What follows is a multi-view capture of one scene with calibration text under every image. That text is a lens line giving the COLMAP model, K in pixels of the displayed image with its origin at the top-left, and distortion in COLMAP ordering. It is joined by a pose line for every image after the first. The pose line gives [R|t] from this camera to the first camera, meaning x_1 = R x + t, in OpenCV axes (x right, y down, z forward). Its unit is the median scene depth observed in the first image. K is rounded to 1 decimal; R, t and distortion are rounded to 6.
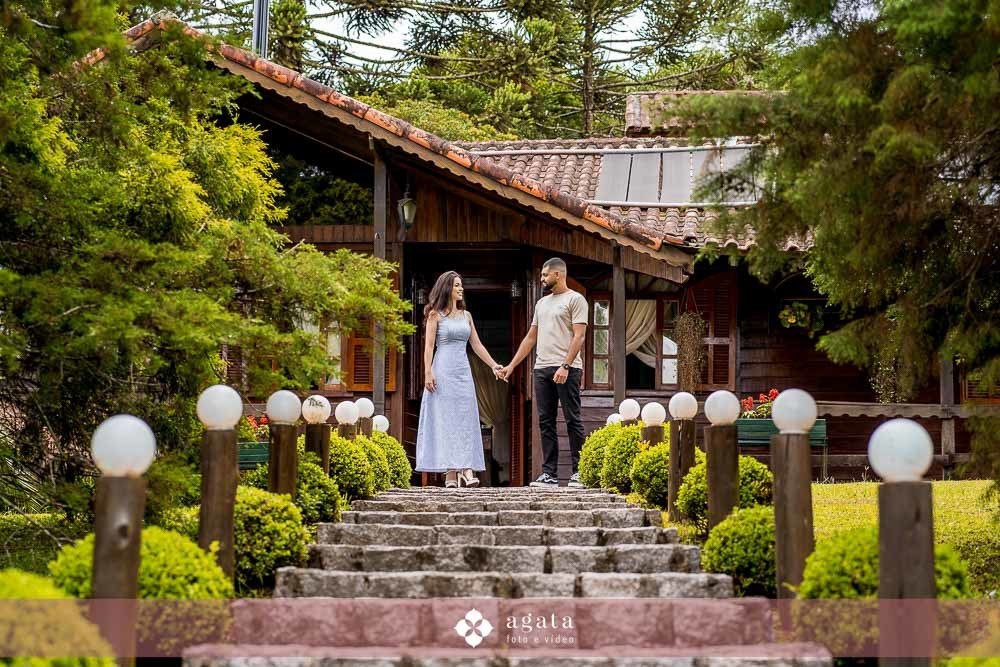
lens RADIAL K [[2440.2, 0, 556.2], [0, 2440.2, 330.3], [0, 0, 1]] dist [-0.056361, -0.144748]
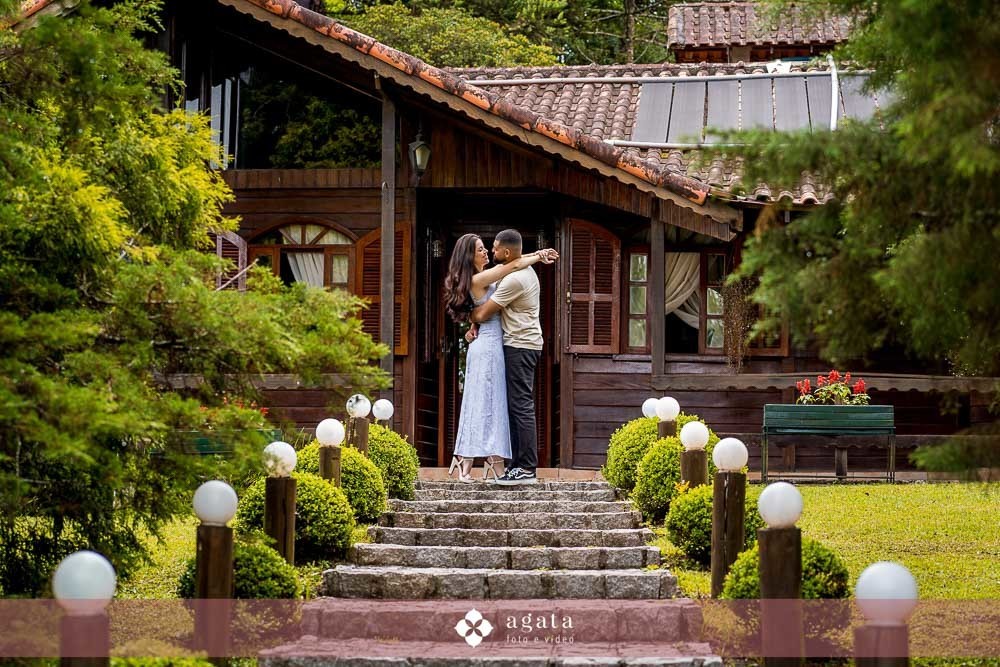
lens RADIAL K [[2513.1, 0, 500.0], [0, 2513.1, 333.5], [0, 0, 1]] dist [-0.106989, -0.655659]
pose [[0.999236, 0.002406, -0.039012, 0.004299], [-0.000762, 0.999113, 0.042113, -0.023925], [0.039079, -0.042051, 0.998351, 0.089065]]
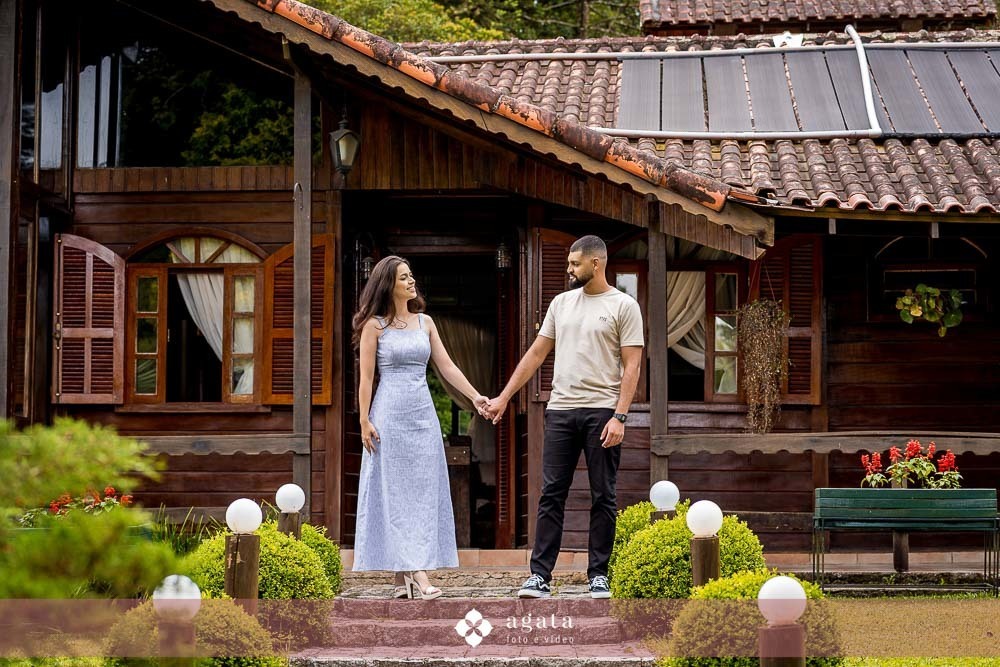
lens RADIAL K [[2513.1, 0, 500.0], [0, 2513.1, 333.5], [0, 0, 1]] dist [-0.106989, -0.655659]
pose [[0.999858, -0.002944, -0.016600, -0.006289], [0.003631, 0.999131, 0.041514, -0.027477], [0.016463, -0.041568, 0.999000, 0.313252]]
